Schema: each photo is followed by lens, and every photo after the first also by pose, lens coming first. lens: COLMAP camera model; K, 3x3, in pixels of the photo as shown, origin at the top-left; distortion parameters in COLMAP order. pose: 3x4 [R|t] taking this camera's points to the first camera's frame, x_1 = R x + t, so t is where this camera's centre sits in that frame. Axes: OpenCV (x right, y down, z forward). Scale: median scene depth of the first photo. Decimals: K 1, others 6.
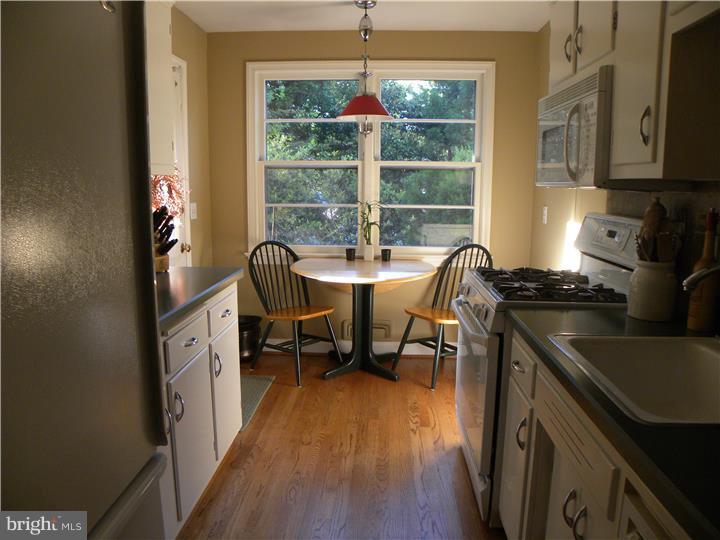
lens RADIAL K [[560.6, 0, 360.0], [0, 560.6, 270.0], [0, 0, 1]] dist [-0.141580, 0.111327]
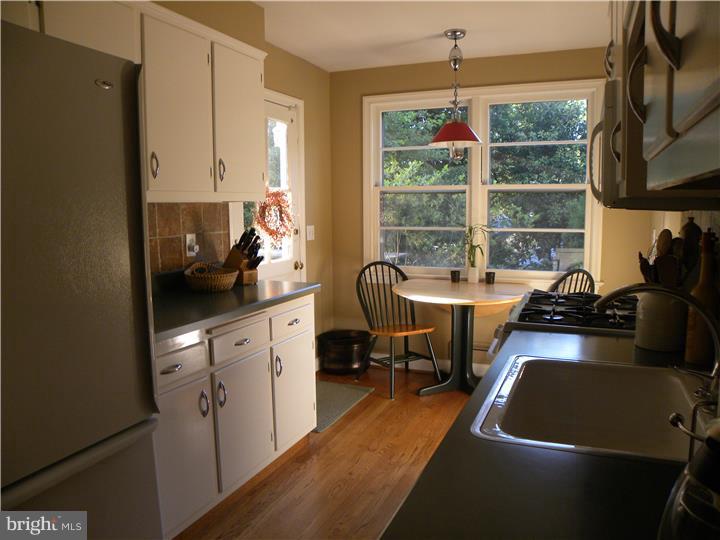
lens RADIAL K [[560.6, 0, 360.0], [0, 560.6, 270.0], [0, 0, 1]] dist [-0.141580, 0.111327]
pose [[0.940107, 0.025003, -0.339962, 0.171242], [-0.039726, 0.998547, -0.036415, 0.004986], [0.338558, 0.047740, 0.939734, -0.018900]]
